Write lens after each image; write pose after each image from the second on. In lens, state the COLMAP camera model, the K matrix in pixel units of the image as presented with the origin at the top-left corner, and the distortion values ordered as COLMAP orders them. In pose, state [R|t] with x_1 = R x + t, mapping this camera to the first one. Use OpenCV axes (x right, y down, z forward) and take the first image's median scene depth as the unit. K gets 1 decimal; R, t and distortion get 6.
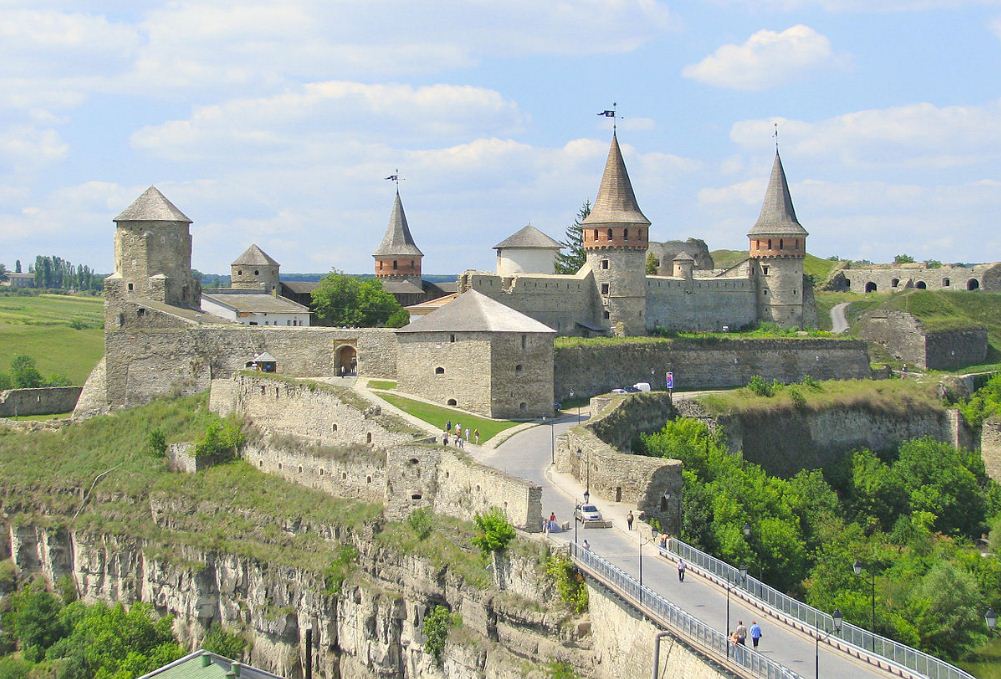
lens RADIAL K [[2421.3, 0, 495.1], [0, 2421.3, 337.7], [0, 0, 1]] dist [0.080080, 0.000000]
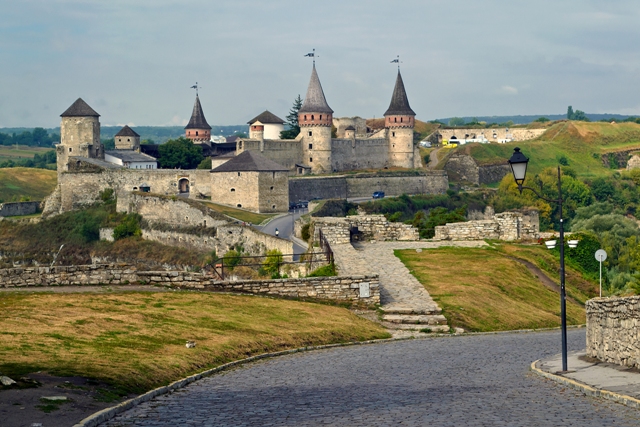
lens RADIAL K [[1768.8, 0, 319.7], [0, 1768.8, 214.2], [0, 0, 1]] dist [-0.001349, 0.000000]
pose [[0.997666, -0.016024, 0.066380, -0.046473], [0.014147, 0.999489, 0.028656, -0.007096], [-0.066805, -0.027650, 0.997383, -0.454490]]
